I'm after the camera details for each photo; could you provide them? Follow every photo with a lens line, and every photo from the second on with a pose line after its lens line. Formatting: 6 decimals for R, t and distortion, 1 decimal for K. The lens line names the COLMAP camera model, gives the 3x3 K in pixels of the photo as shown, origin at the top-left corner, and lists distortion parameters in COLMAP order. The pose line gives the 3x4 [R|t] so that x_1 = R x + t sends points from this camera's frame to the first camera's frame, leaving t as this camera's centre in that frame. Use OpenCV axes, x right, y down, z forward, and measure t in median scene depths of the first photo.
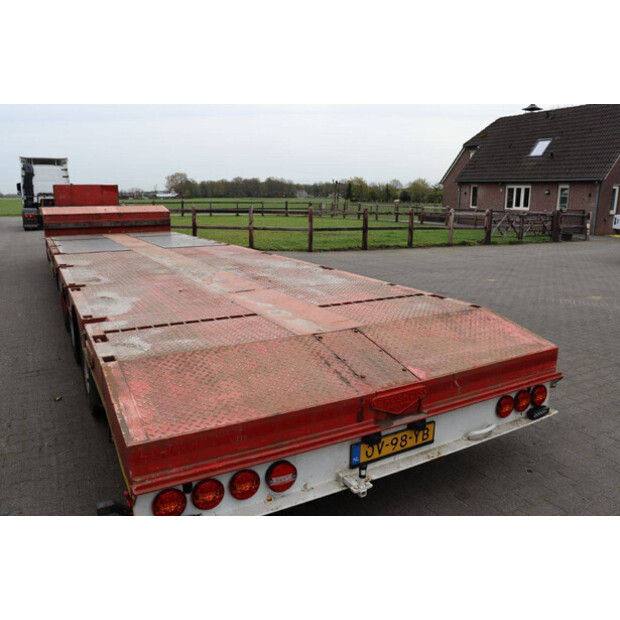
lens RADIAL K [[507.7, 0, 311.7], [0, 507.7, 305.0], [0, 0, 1]] dist [-0.164881, 0.139653]
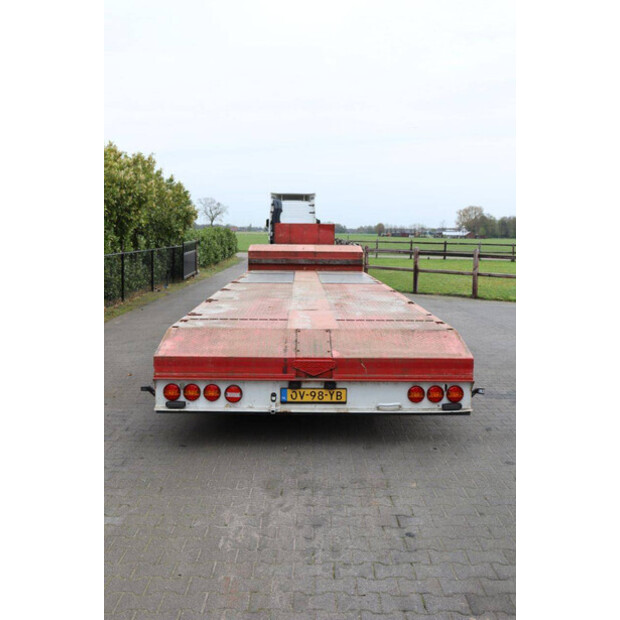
lens RADIAL K [[642.9, 0, 306.7], [0, 642.9, 311.7], [0, 0, 1]] dist [-0.053870, 0.000000]
pose [[0.873526, 0.063373, -0.482635, 0.162069], [-0.109159, 0.991740, -0.067347, 0.022064], [0.474380, 0.111513, 0.873229, -0.120358]]
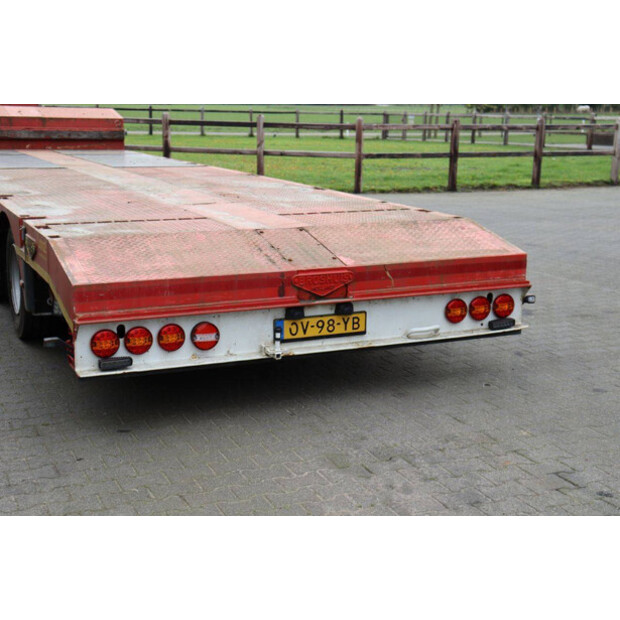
lens RADIAL K [[977.1, 0, 311.5], [0, 977.1, 308.5], [0, 0, 1]] dist [0.161373, 0.000000]
pose [[0.995662, 0.020742, -0.090701, 0.047888], [-0.021320, 0.999758, -0.005404, 0.036323], [0.090567, 0.007314, 0.995863, -0.150527]]
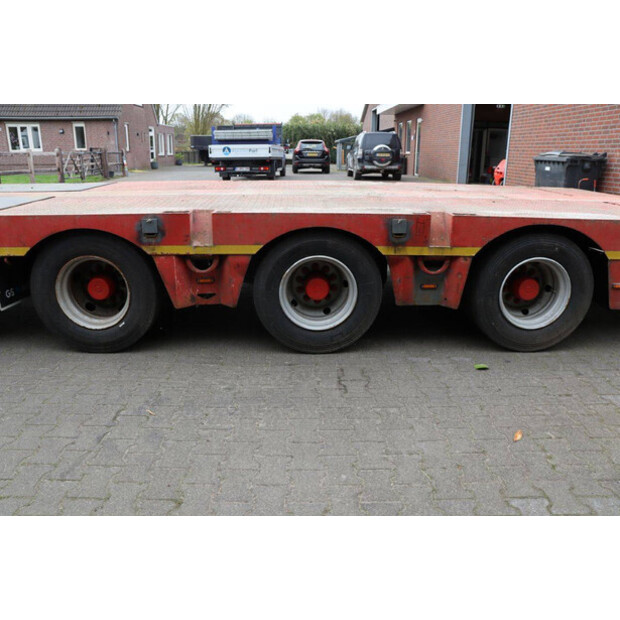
lens RADIAL K [[507.7, 0, 312.7], [0, 507.7, 310.5], [0, 0, 1]] dist [-0.164881, 0.139653]
pose [[0.465687, -0.280992, 0.839154, -0.288132], [0.182201, 0.958379, 0.219802, -0.022682], [-0.865990, 0.050536, 0.497501, 0.197770]]
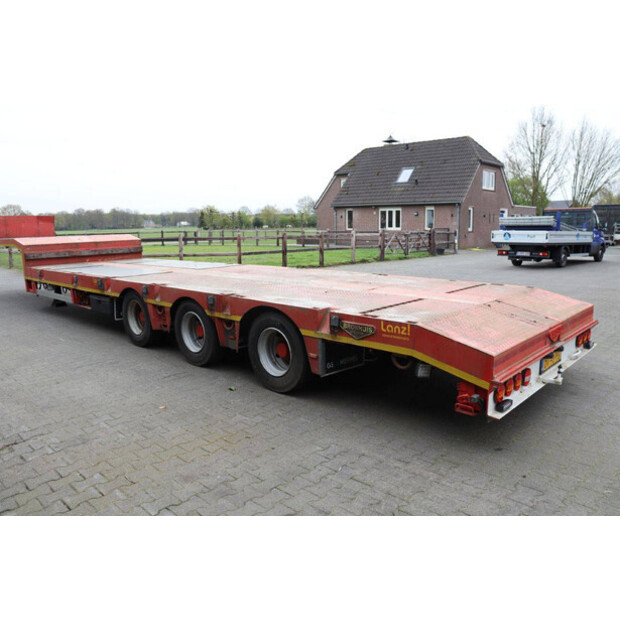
lens RADIAL K [[507.7, 0, 313.4], [0, 507.7, 300.4], [0, 0, 1]] dist [-0.164881, 0.139653]
pose [[0.954962, -0.065382, 0.289436, -0.156861], [0.082960, 0.995354, -0.048871, 0.012741], [-0.284896, 0.070682, 0.955949, -0.055771]]
